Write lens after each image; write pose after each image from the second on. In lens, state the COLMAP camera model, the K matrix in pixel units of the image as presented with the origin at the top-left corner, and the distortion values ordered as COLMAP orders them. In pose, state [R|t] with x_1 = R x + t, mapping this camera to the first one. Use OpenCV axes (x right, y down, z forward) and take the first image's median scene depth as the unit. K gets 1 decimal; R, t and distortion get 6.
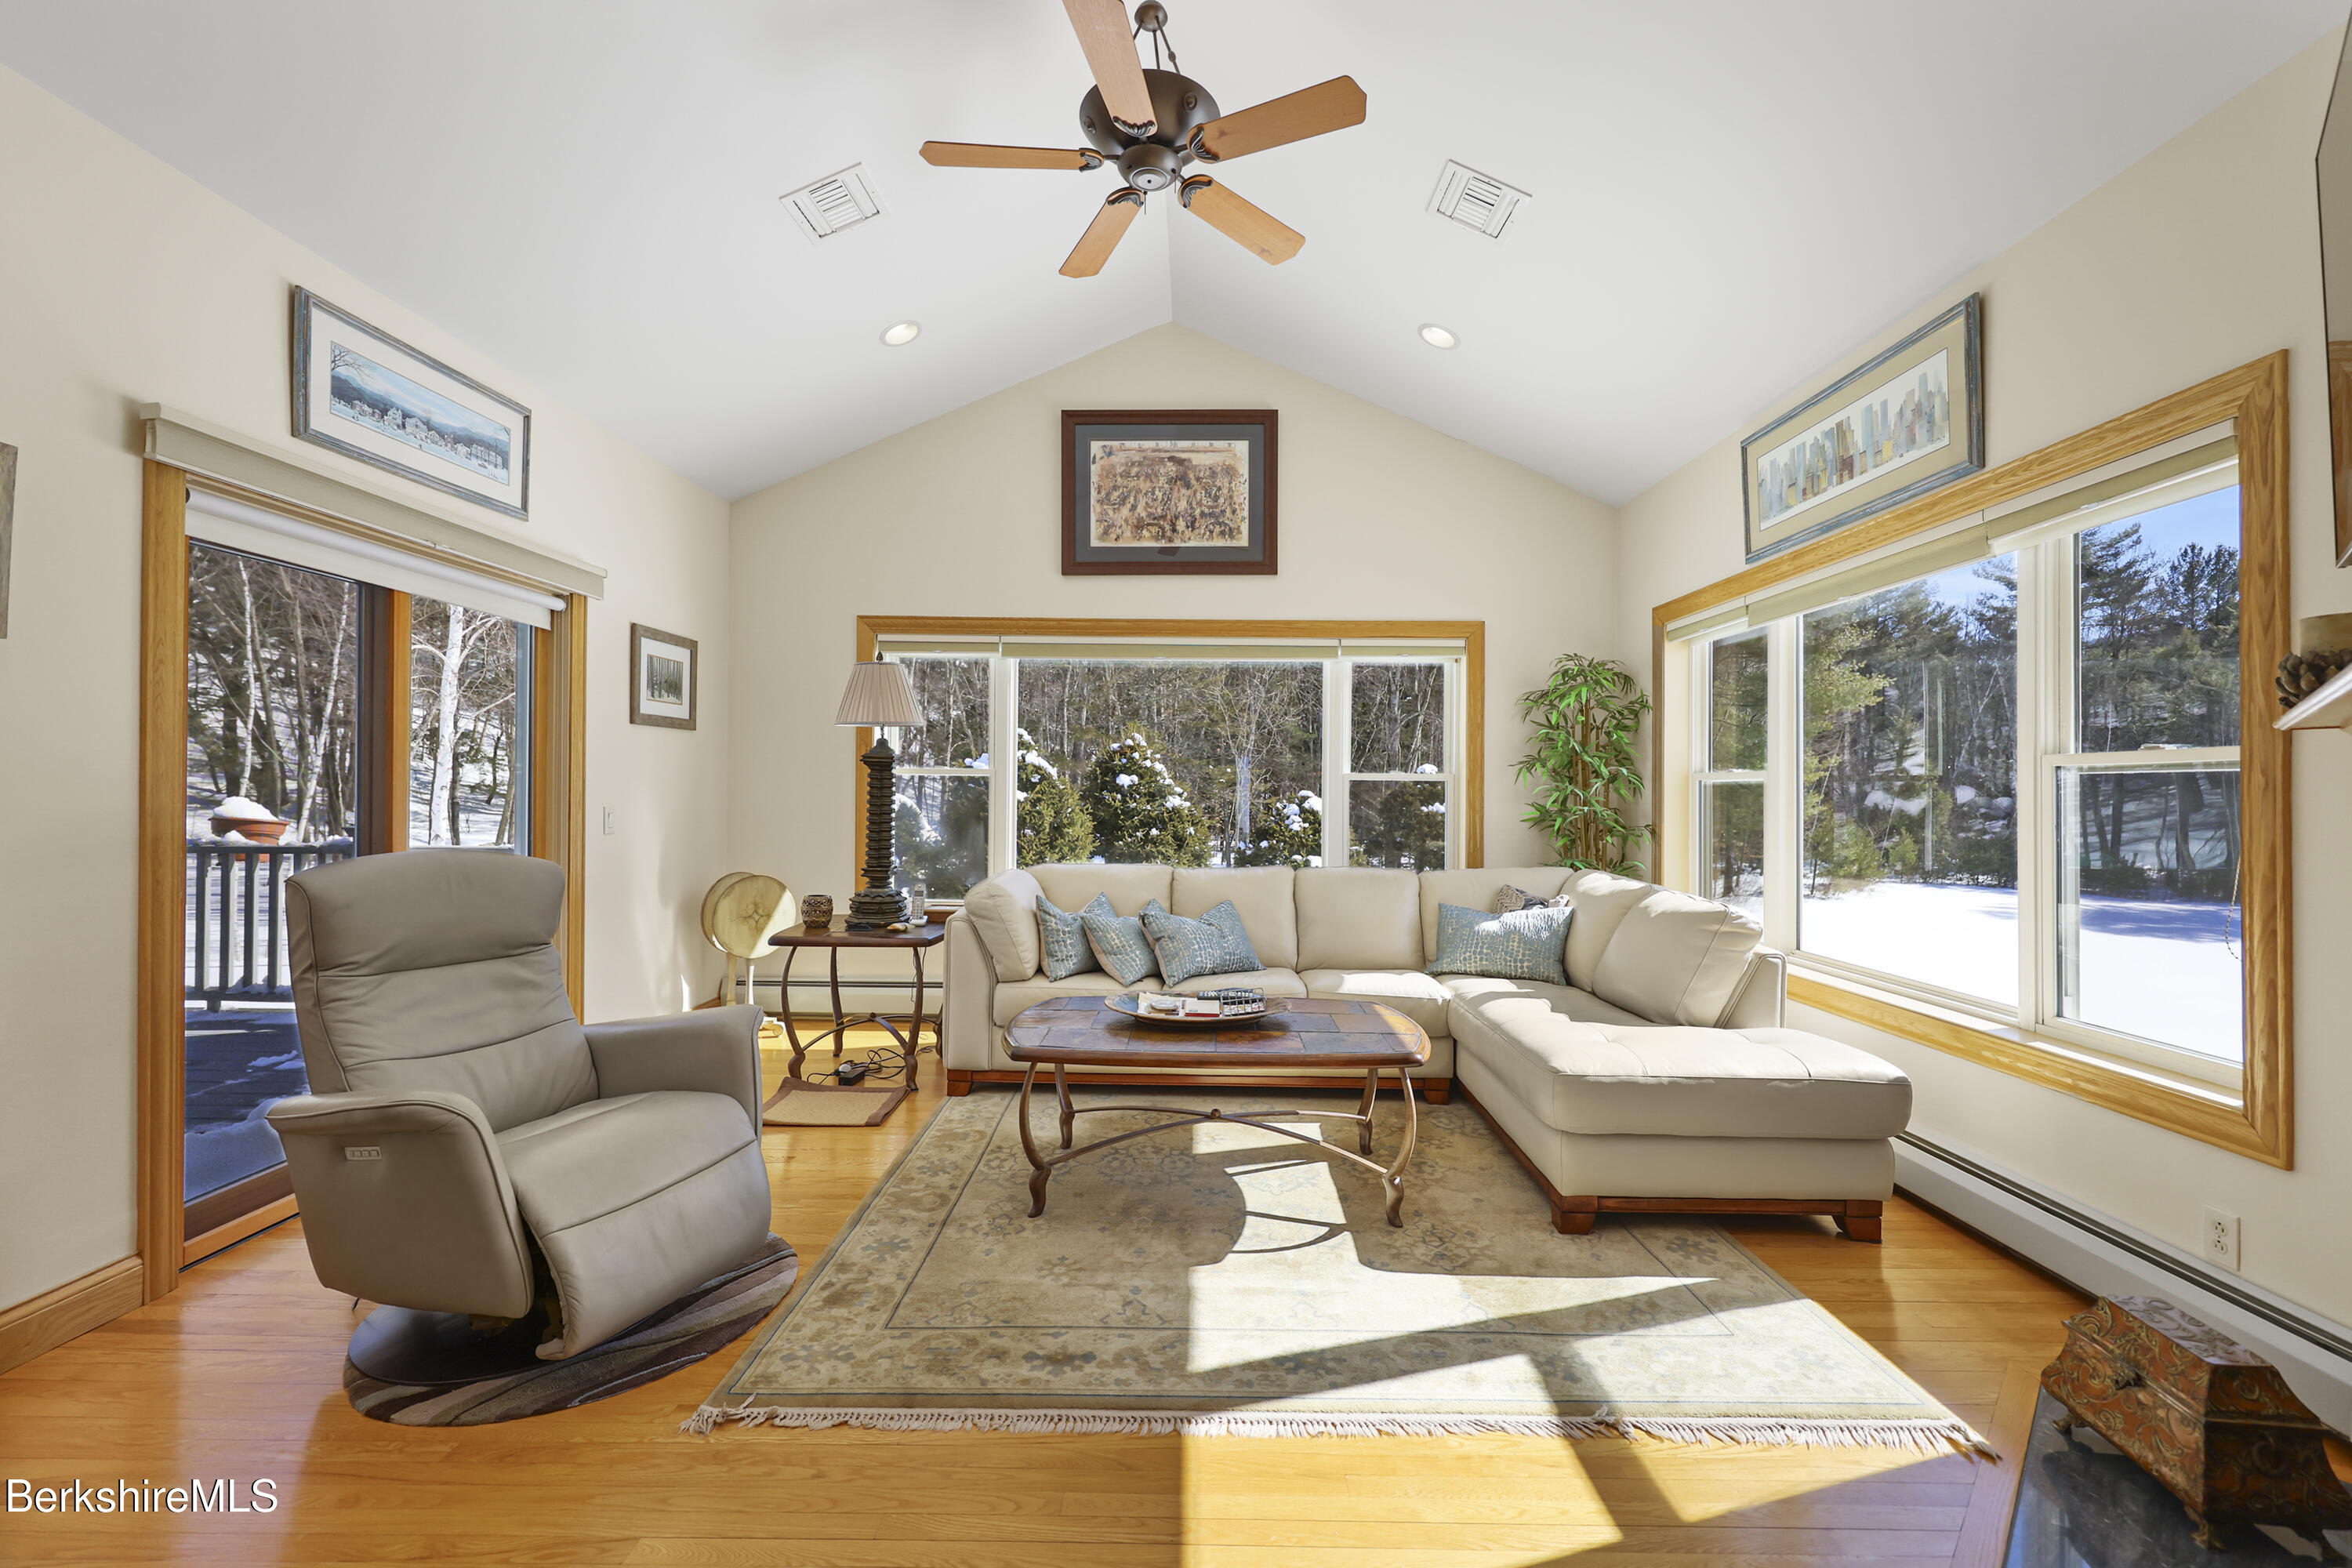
lens RADIAL K [[944.1, 0, 1182.6], [0, 944.1, 778.0], [0, 0, 1]] dist [-0.001191, -0.000246]
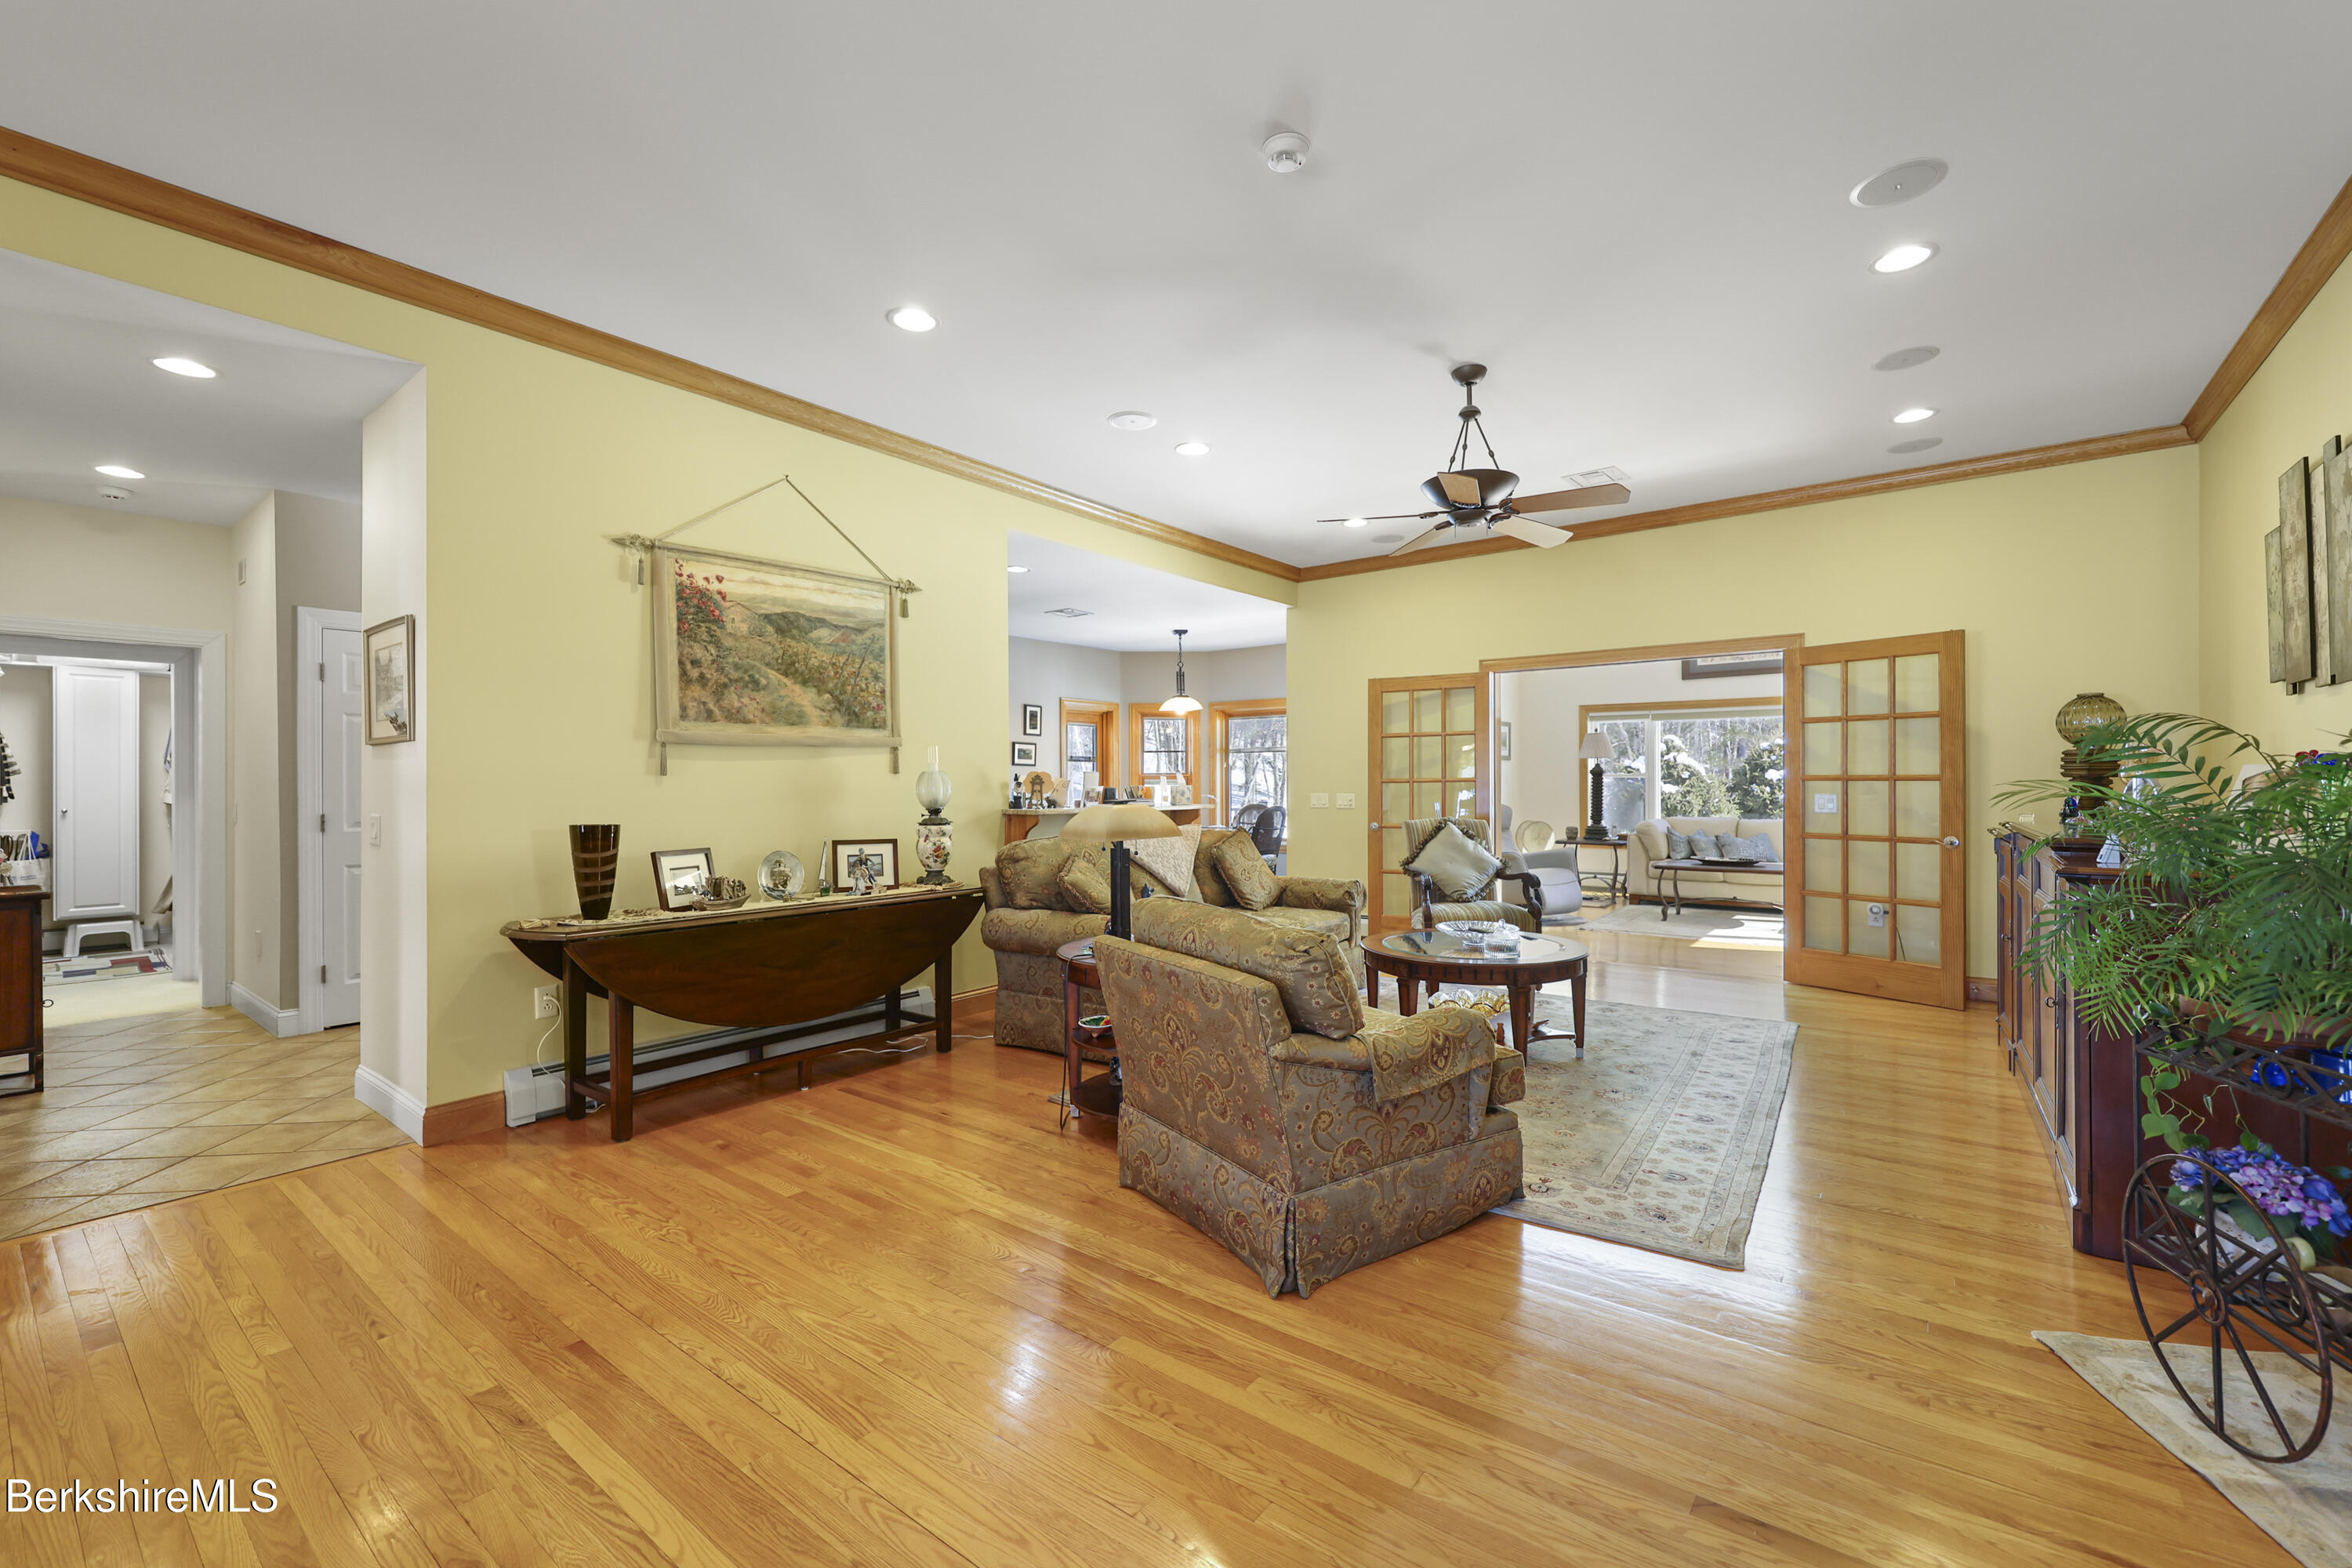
lens RADIAL K [[977.4, 0, 1180.0], [0, 977.4, 779.9], [0, 0, 1]] dist [0.000825, 0.000009]
pose [[0.798854, -0.010716, -0.601430, 0.300035], [0.014490, 0.999894, 0.001431, -0.014676], [0.601350, -0.009858, 0.798925, -1.479265]]
